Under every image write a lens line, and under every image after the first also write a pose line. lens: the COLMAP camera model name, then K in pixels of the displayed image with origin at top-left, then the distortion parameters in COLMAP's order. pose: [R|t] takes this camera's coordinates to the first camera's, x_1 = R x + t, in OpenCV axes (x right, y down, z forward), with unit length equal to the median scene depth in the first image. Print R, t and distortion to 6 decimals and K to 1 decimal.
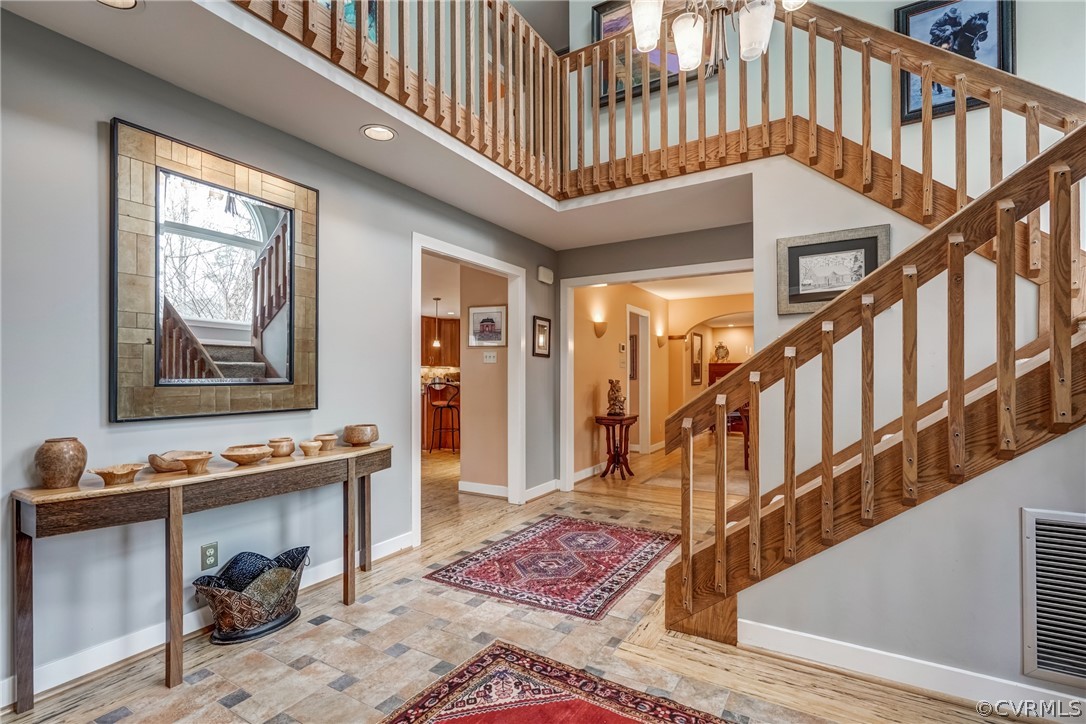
lens RADIAL K [[489.8, 0, 539.9], [0, 489.8, 368.3], [0, 0, 1]] dist [0.003637, 0.000604]
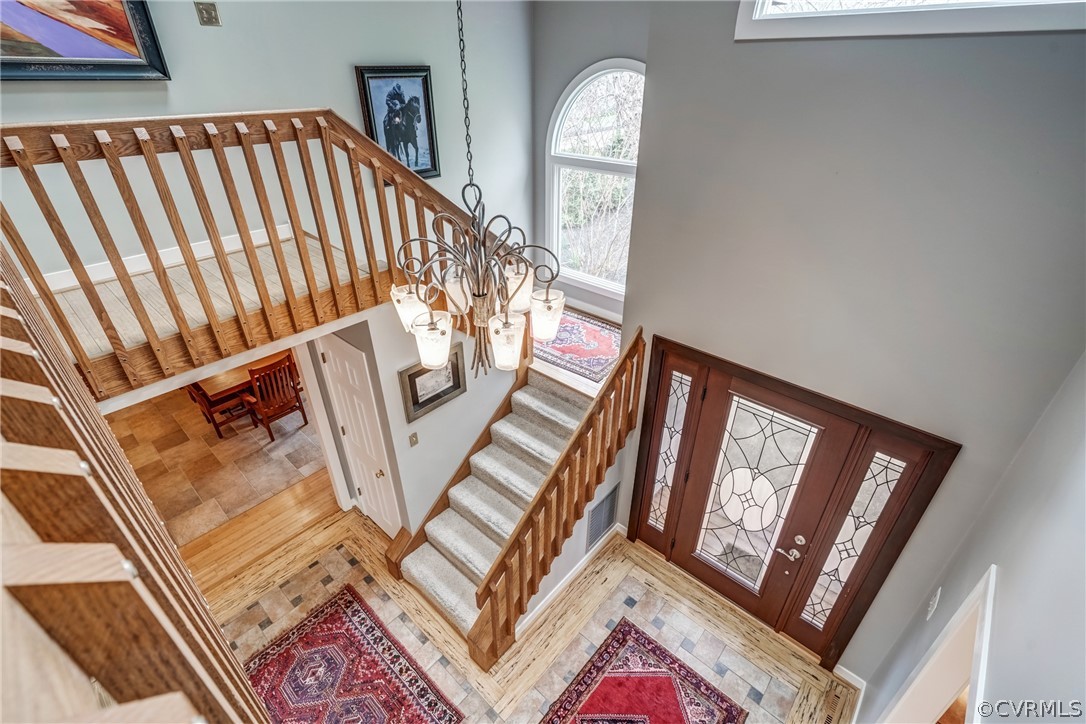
lens RADIAL K [[489.8, 0, 539.9], [0, 489.8, 368.3], [0, 0, 1]] dist [0.003637, 0.000604]
pose [[0.189144, -0.521176, 0.832226, -0.381693], [-0.004226, 0.847084, 0.531442, -0.846322], [-0.981940, -0.104036, 0.158019, 0.486242]]
